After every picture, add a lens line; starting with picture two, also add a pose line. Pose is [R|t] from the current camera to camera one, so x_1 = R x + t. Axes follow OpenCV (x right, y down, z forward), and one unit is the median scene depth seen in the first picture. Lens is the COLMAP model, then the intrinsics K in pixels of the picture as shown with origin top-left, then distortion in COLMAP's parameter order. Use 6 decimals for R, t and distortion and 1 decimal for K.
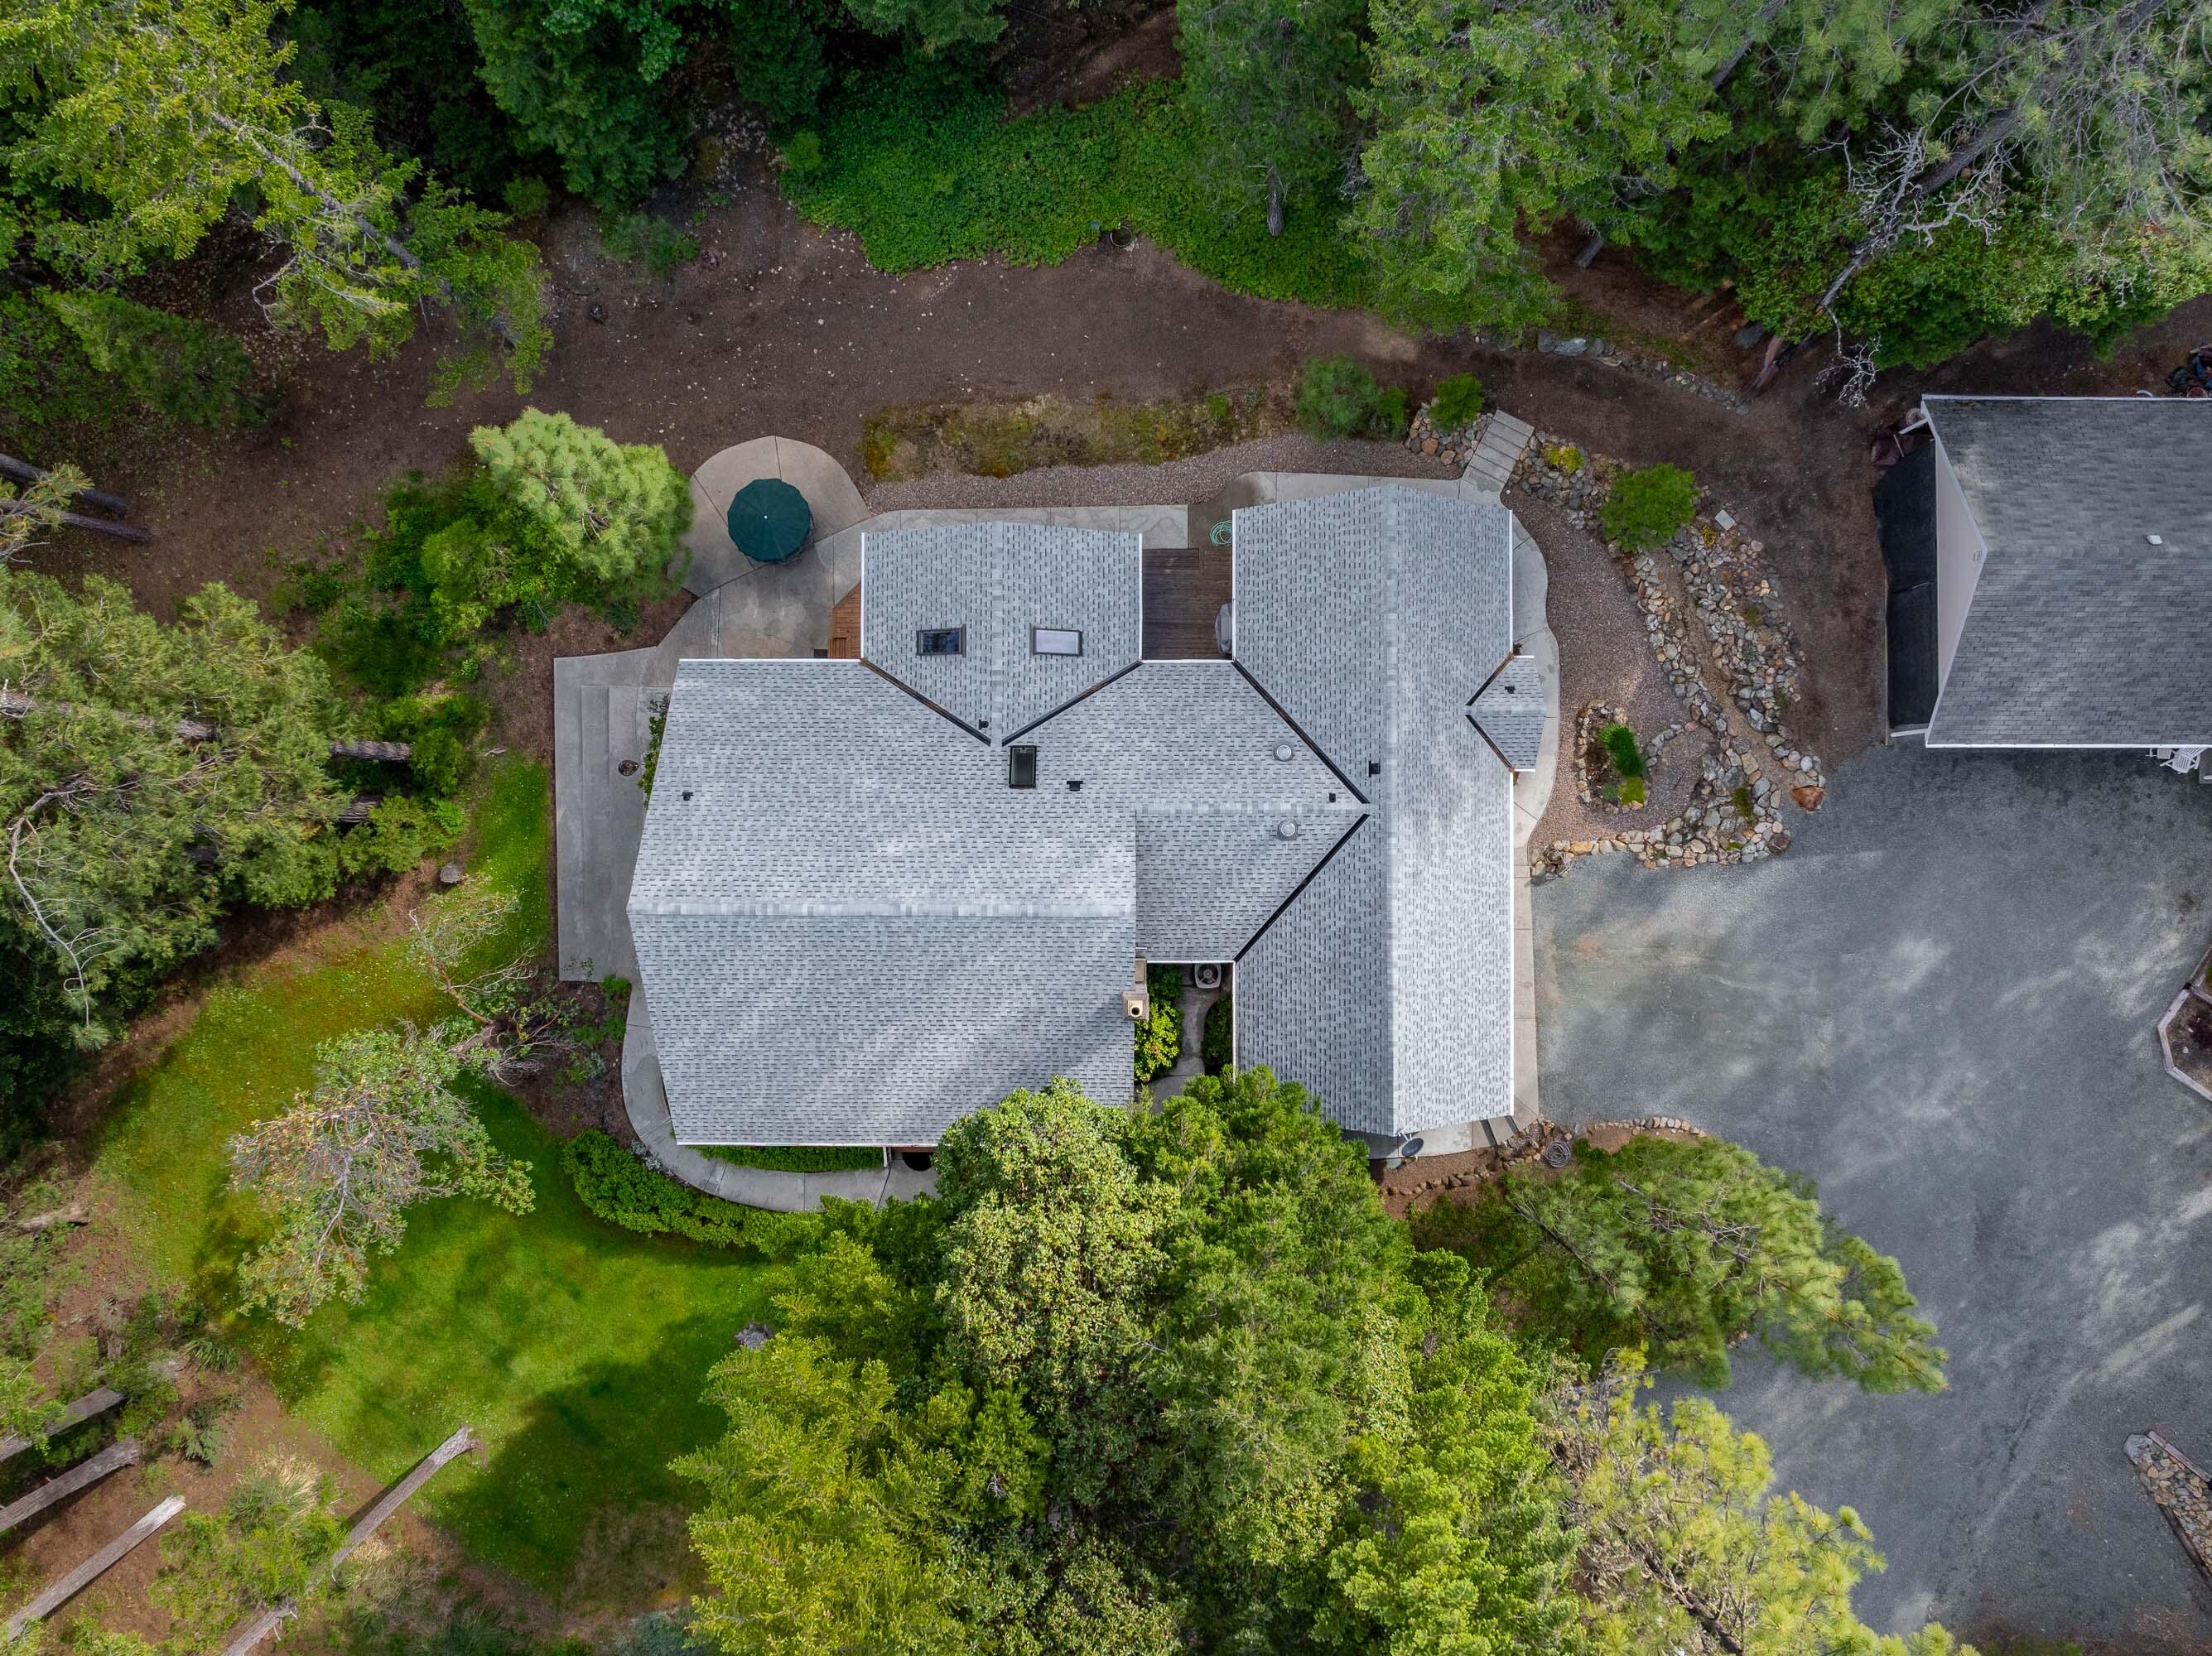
lens RADIAL K [[1577.7, 0, 1106.0], [0, 1577.7, 828.0], [0, 0, 1]] dist [-0.094222, 0.055840]
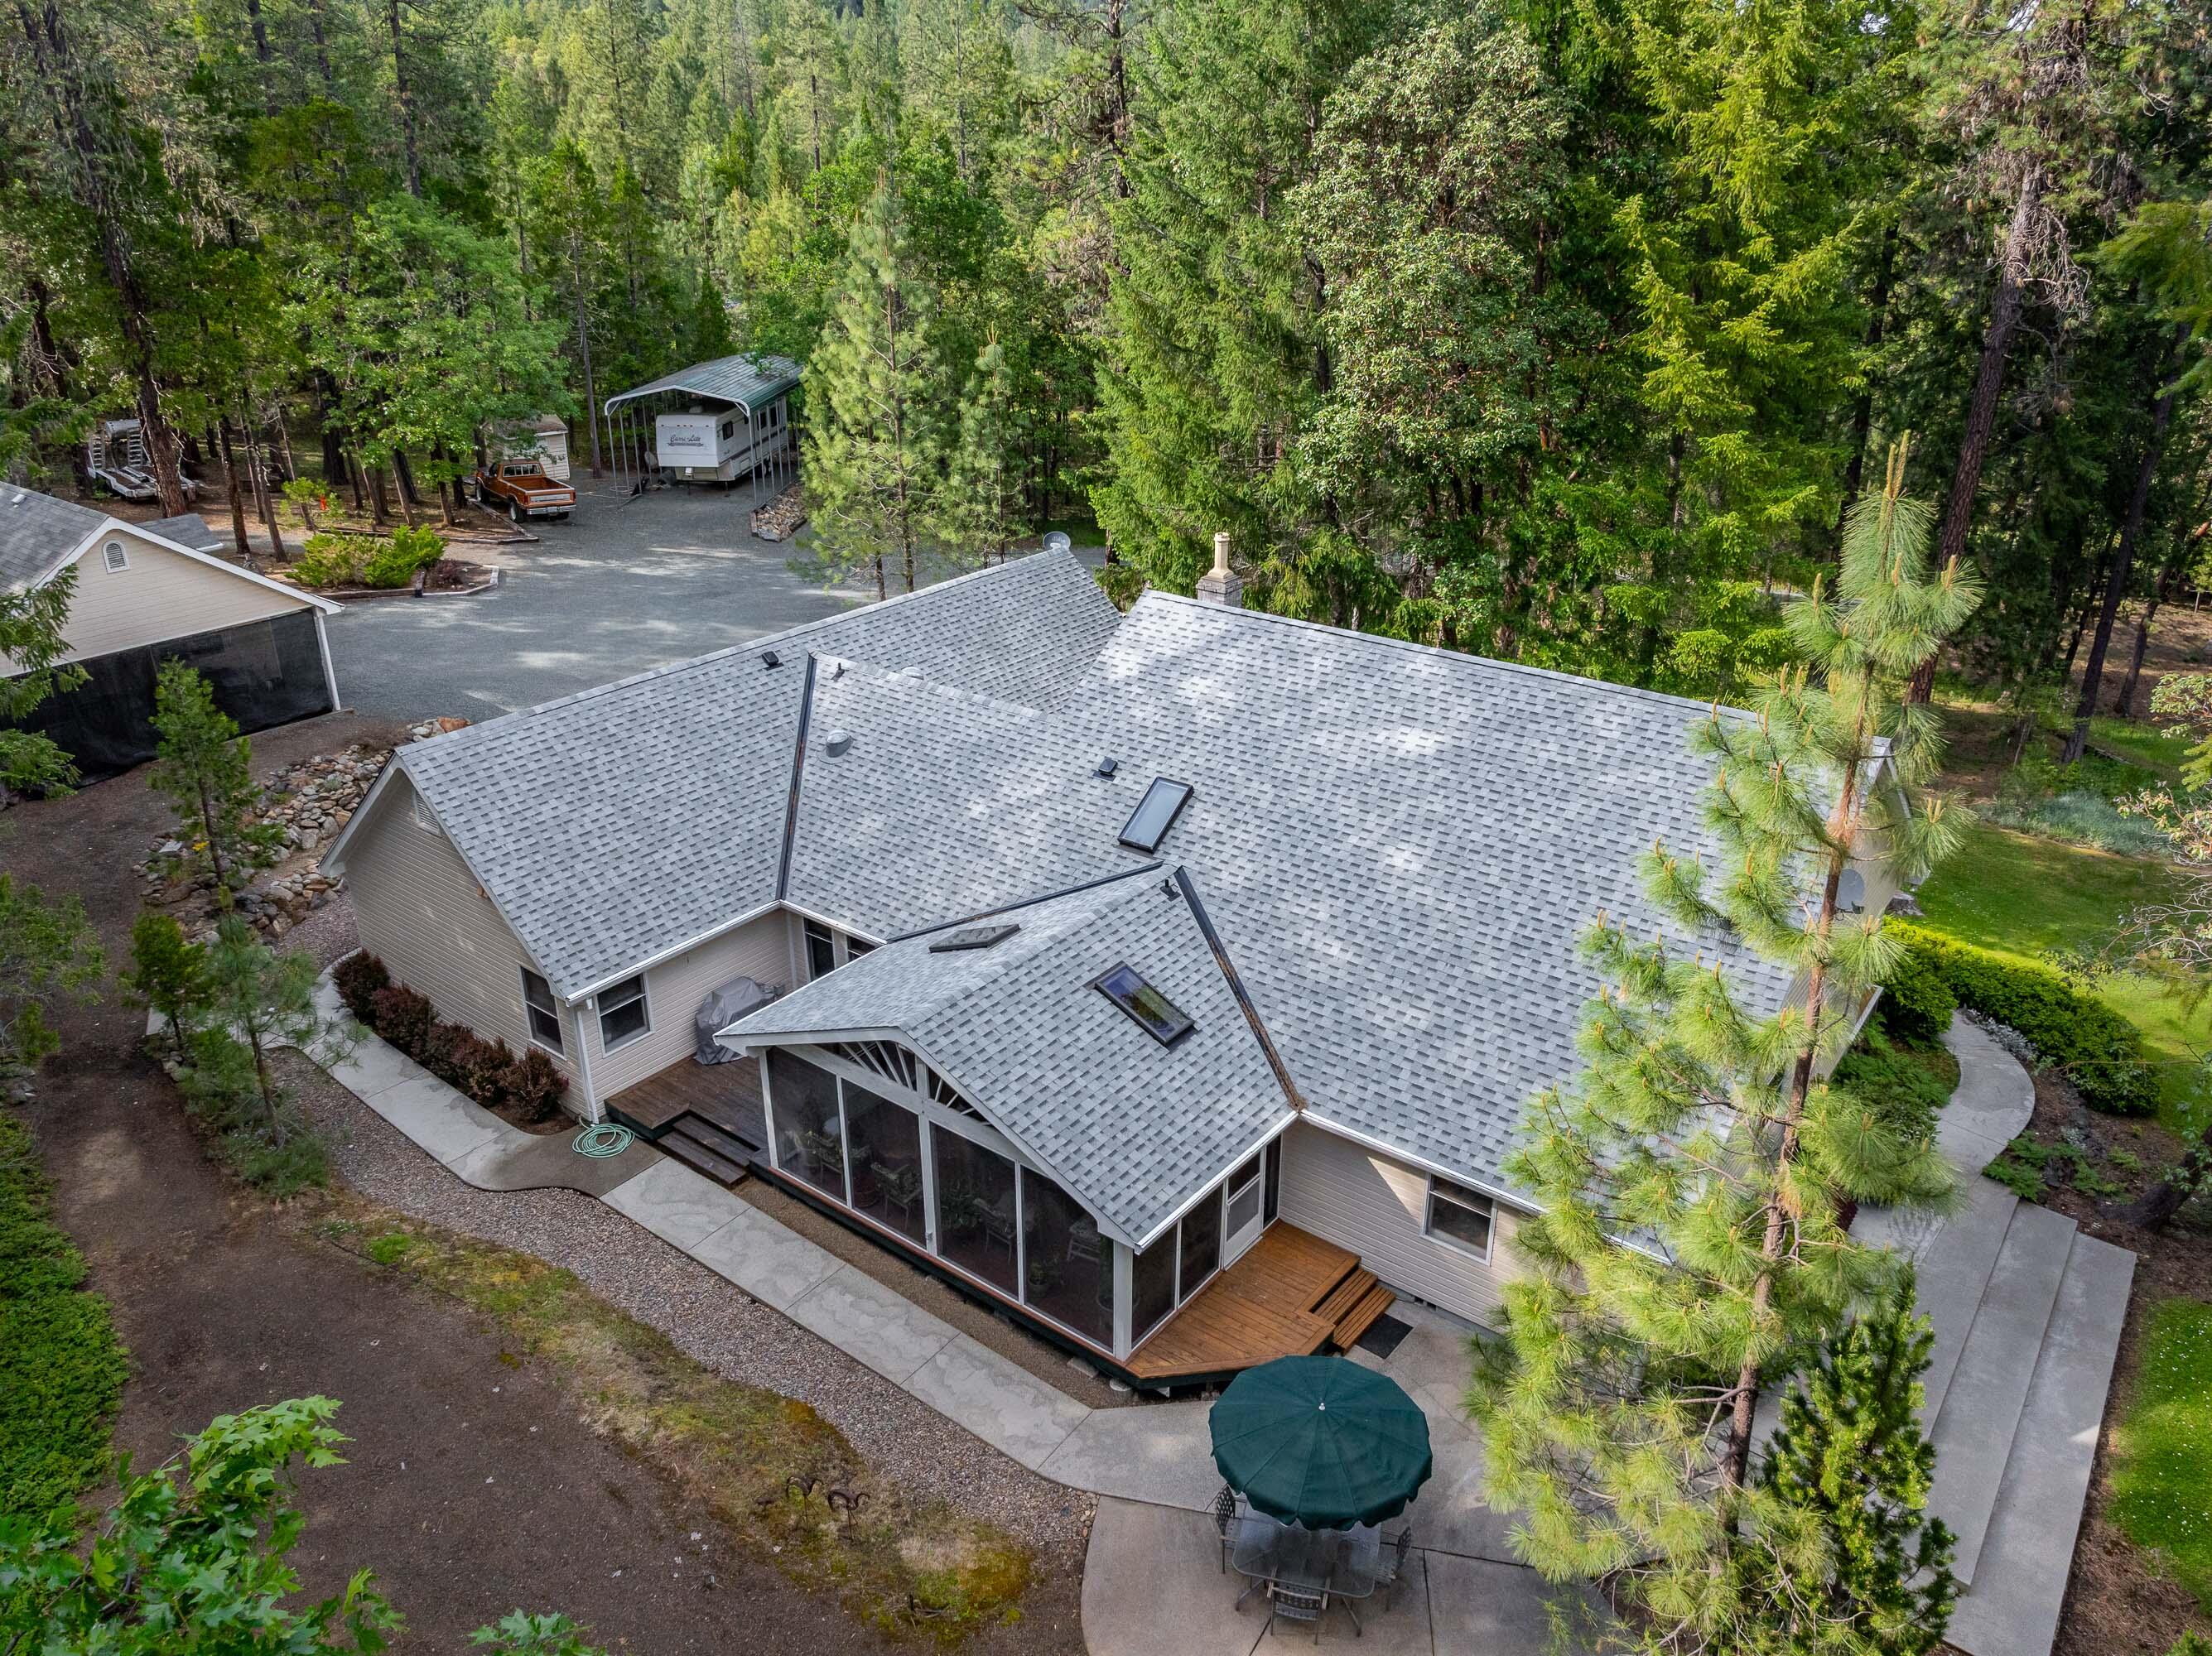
lens RADIAL K [[1577.7, 0, 1106.0], [0, 1577.7, 828.0], [0, 0, 1]] dist [-0.094222, 0.055840]
pose [[-0.787022, -0.244150, 0.566557, -0.363851], [0.616839, -0.326706, 0.716082, -0.462719], [0.010266, 0.913047, 0.407726, 0.734606]]
